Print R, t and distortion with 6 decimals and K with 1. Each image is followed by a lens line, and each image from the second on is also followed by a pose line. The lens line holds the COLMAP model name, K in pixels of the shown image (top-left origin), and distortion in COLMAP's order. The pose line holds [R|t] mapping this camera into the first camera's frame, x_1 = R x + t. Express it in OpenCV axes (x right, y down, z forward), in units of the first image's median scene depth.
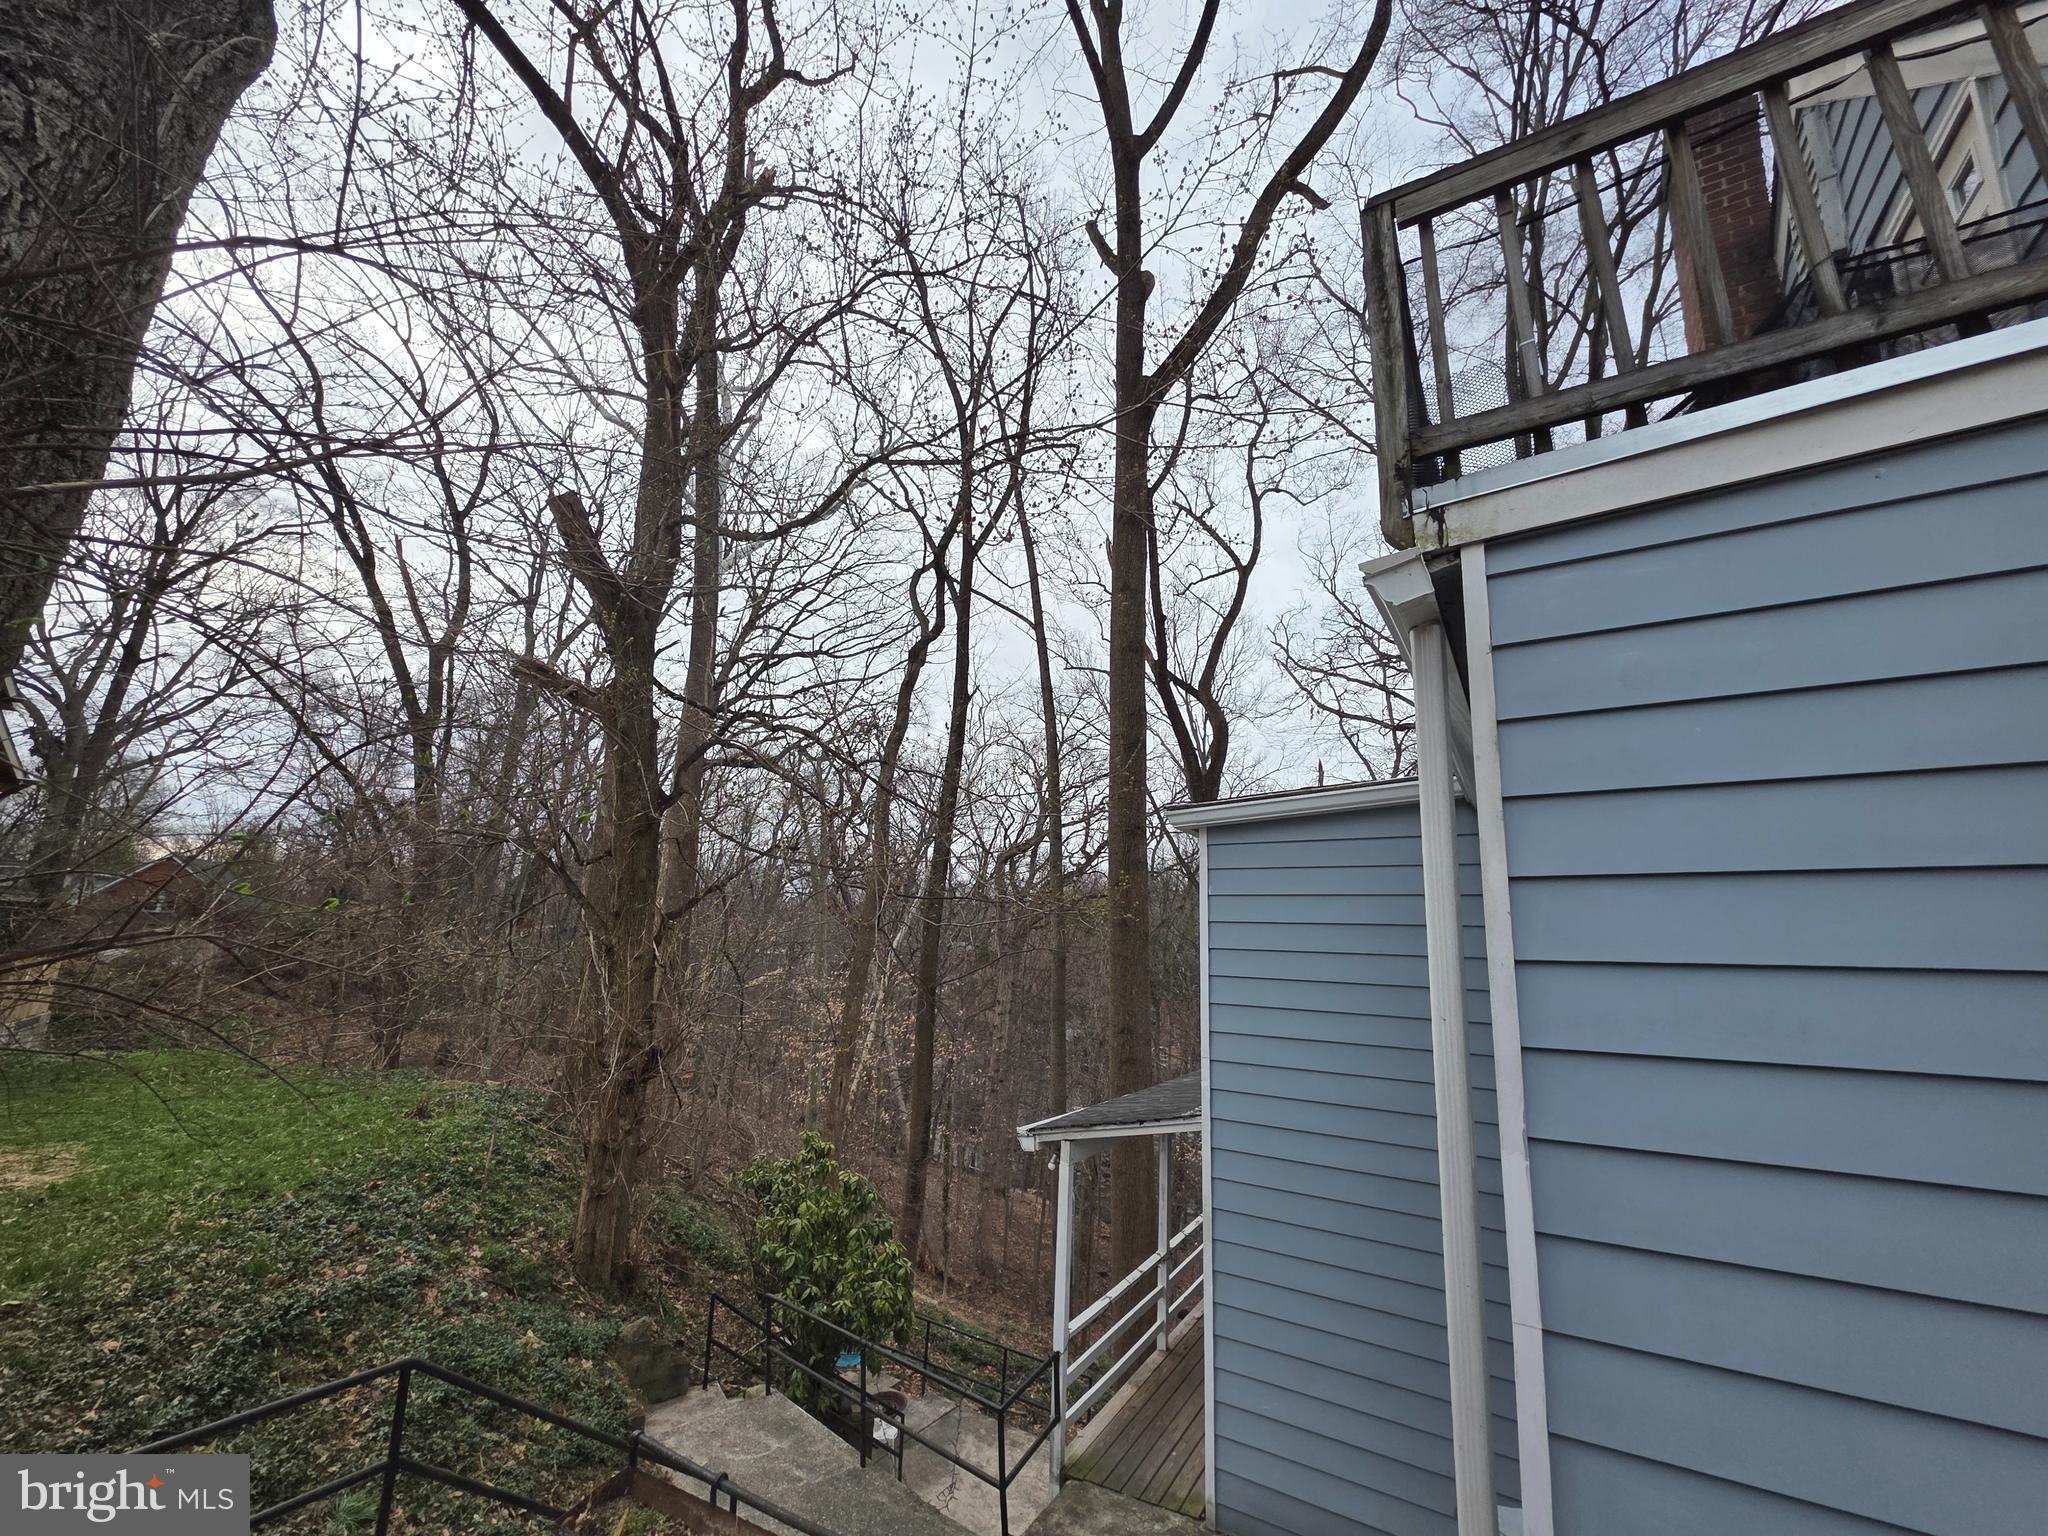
lens RADIAL K [[817.5, 0, 1018.5], [0, 817.5, 757.7], [0, 0, 1]] dist [0.001371, 0.000321]
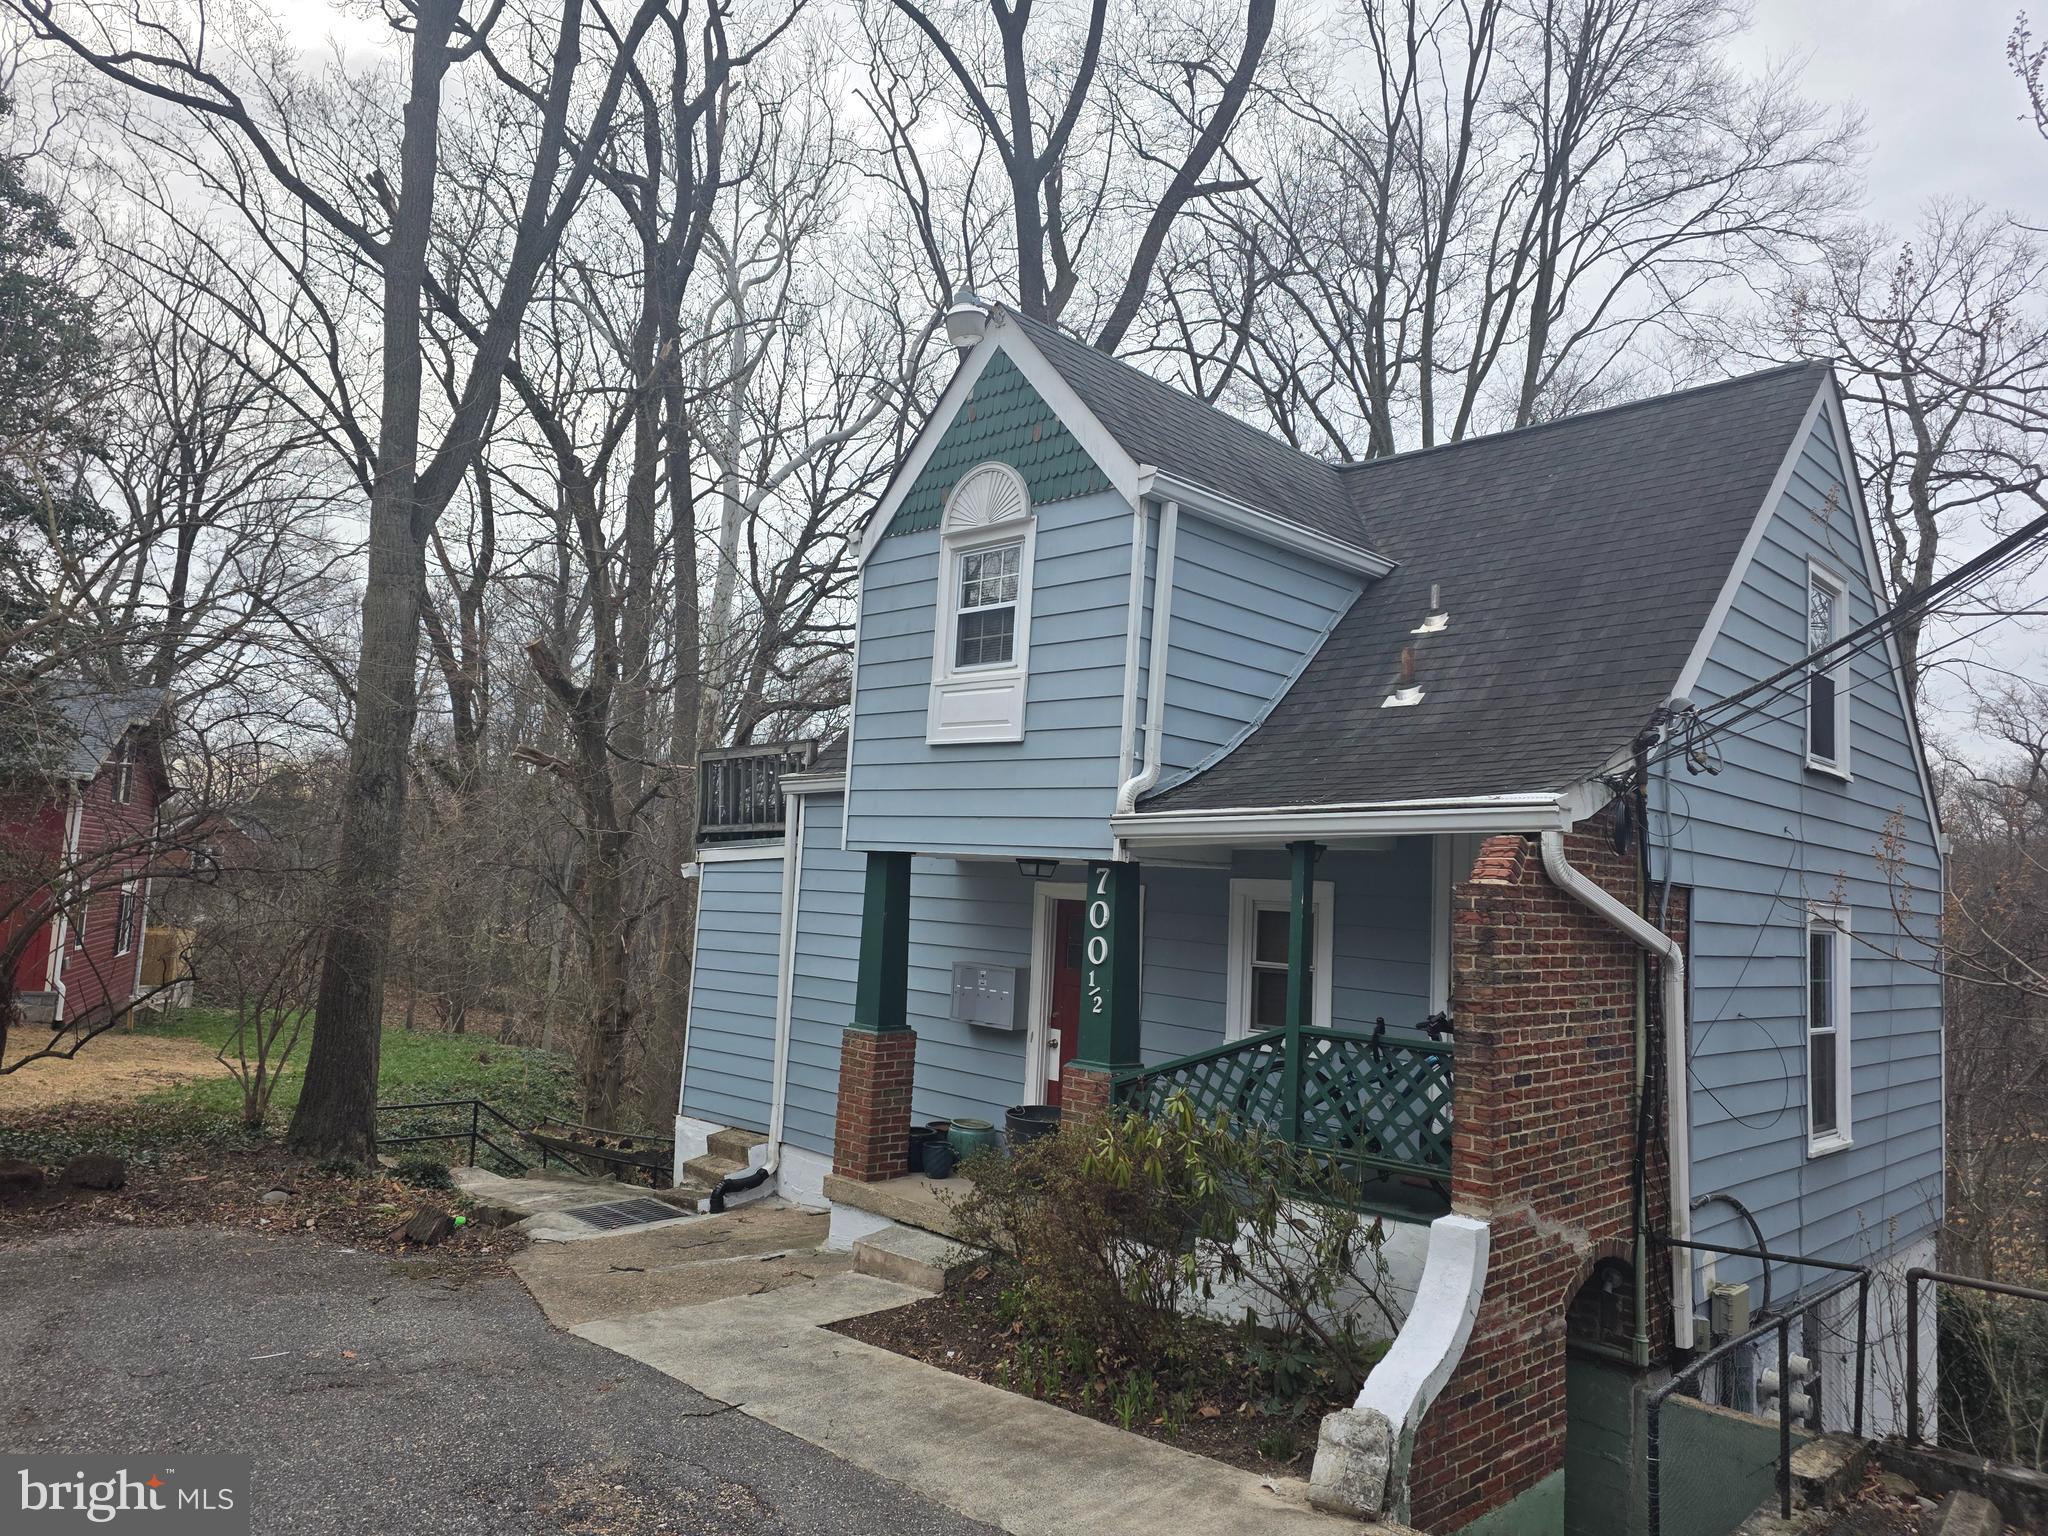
lens RADIAL K [[1374.9, 0, 1024.0], [0, 1374.9, 768.0], [0, 0, 1]] dist [0.076278, -0.079312]
pose [[0.969300, -0.002403, -0.245869, 0.293464], [0.030739, 0.993292, 0.111473, -0.110404], [0.243952, -0.115608, 0.962872, -0.391212]]
